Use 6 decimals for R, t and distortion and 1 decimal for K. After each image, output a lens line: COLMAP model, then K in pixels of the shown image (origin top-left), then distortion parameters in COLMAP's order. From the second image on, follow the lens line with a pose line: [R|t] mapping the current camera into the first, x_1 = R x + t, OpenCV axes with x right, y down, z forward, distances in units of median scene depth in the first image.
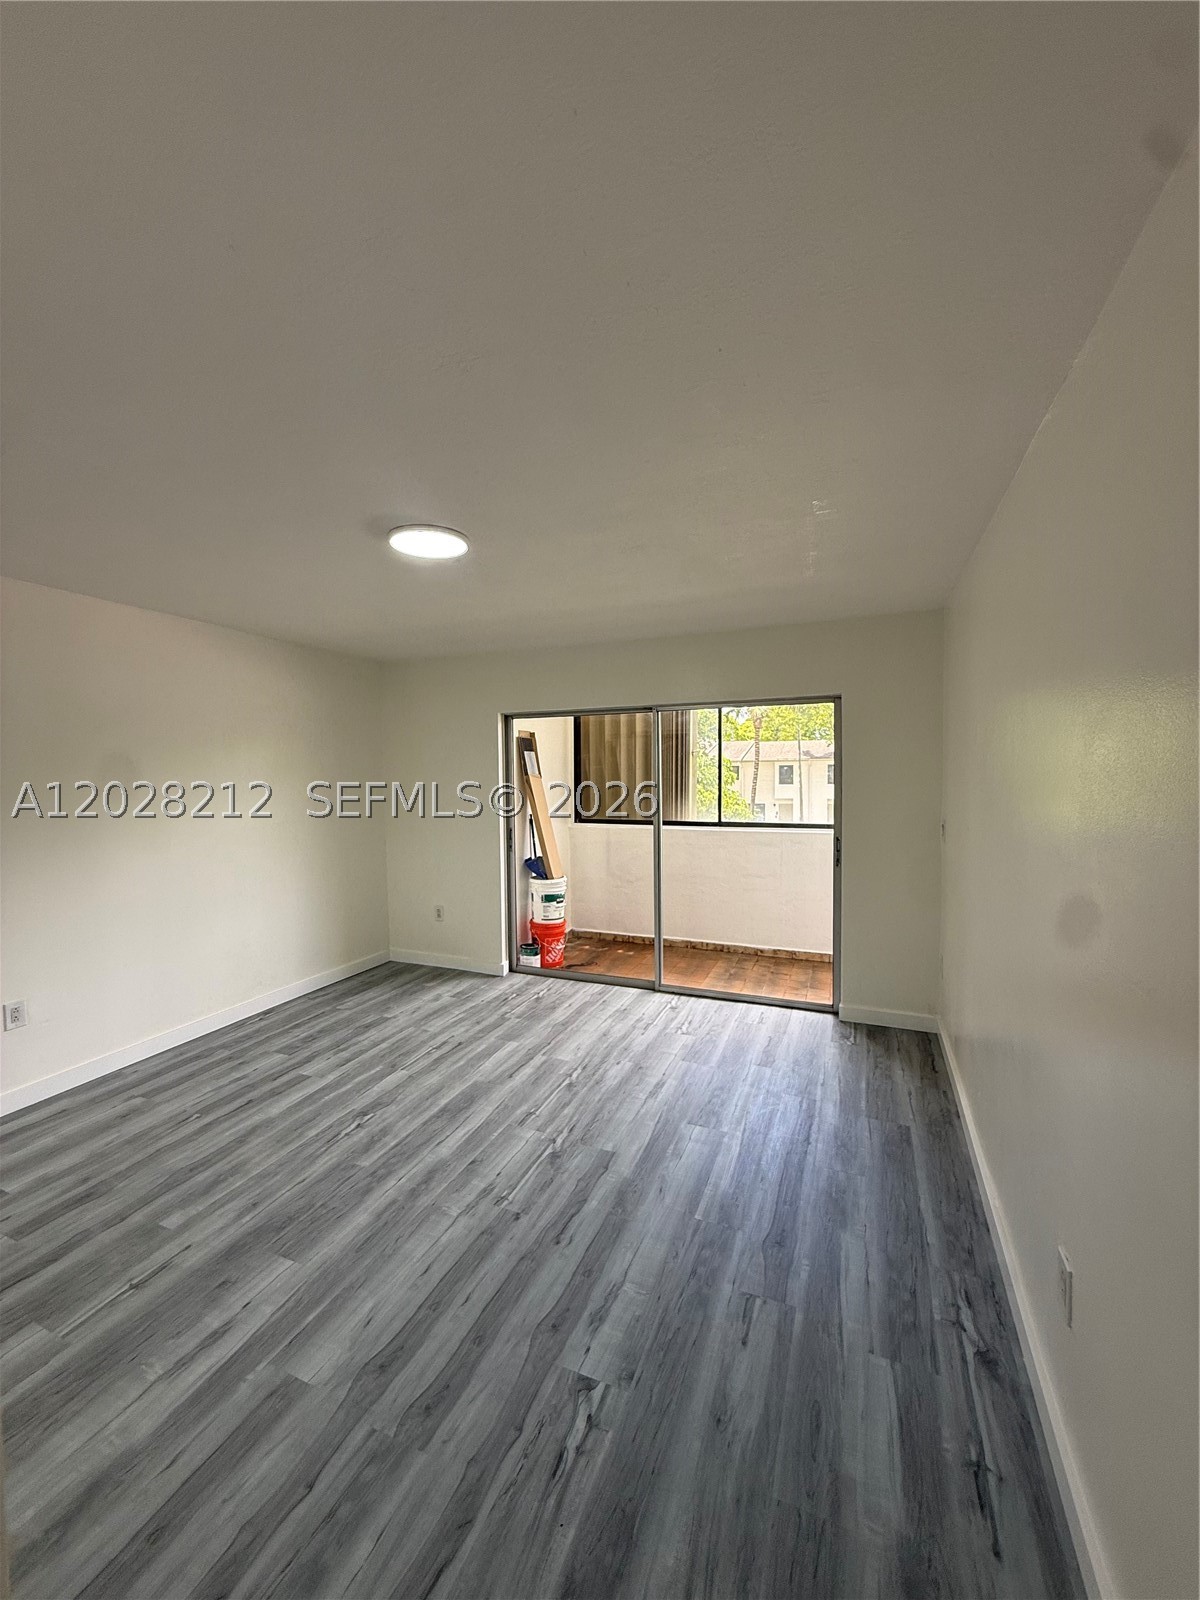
lens RADIAL K [[639.6, 0, 600.0], [0, 639.6, 800.0], [0, 0, 1]] dist [0.003575, -0.000591]
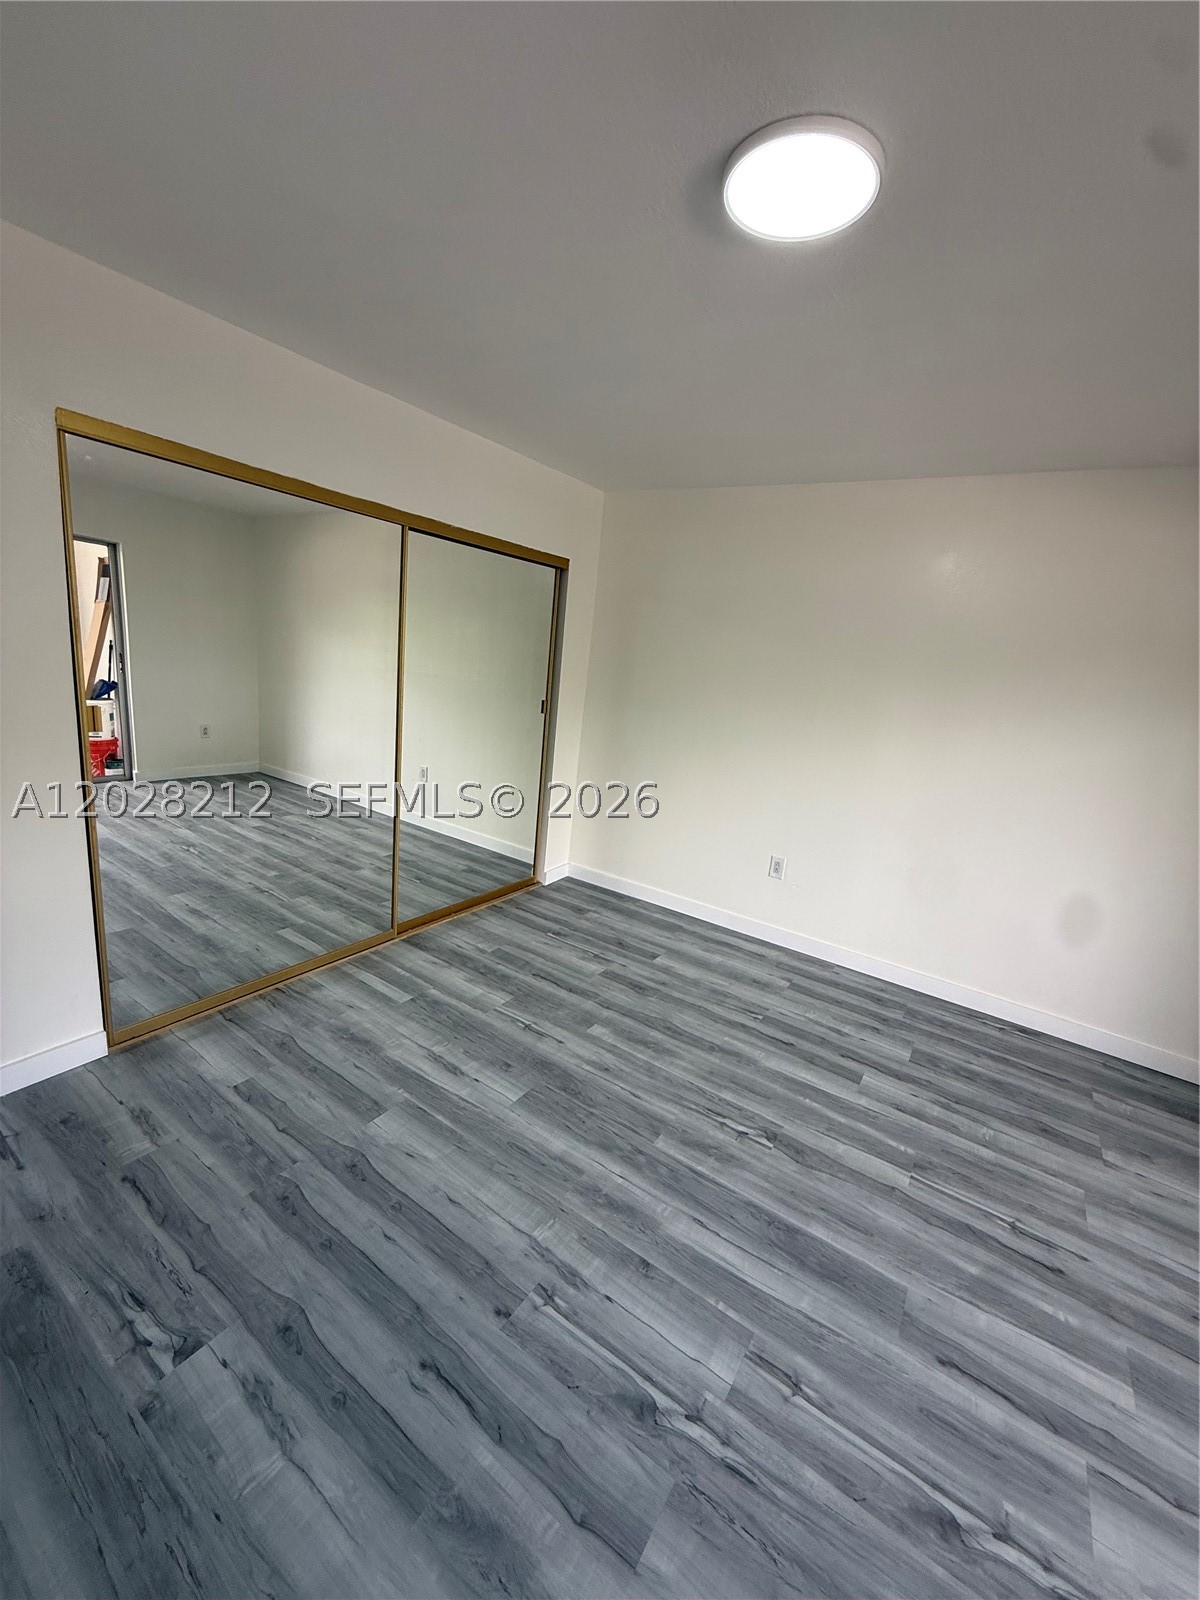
lens RADIAL K [[639.6, 0, 600.0], [0, 639.6, 800.0], [0, 0, 1]] dist [0.003575, -0.000591]
pose [[-0.199549, 0.206206, -0.957945, 0.333275], [-0.139389, 0.961692, 0.236049, -0.031255], [0.969923, 0.180630, -0.163162, 0.974706]]
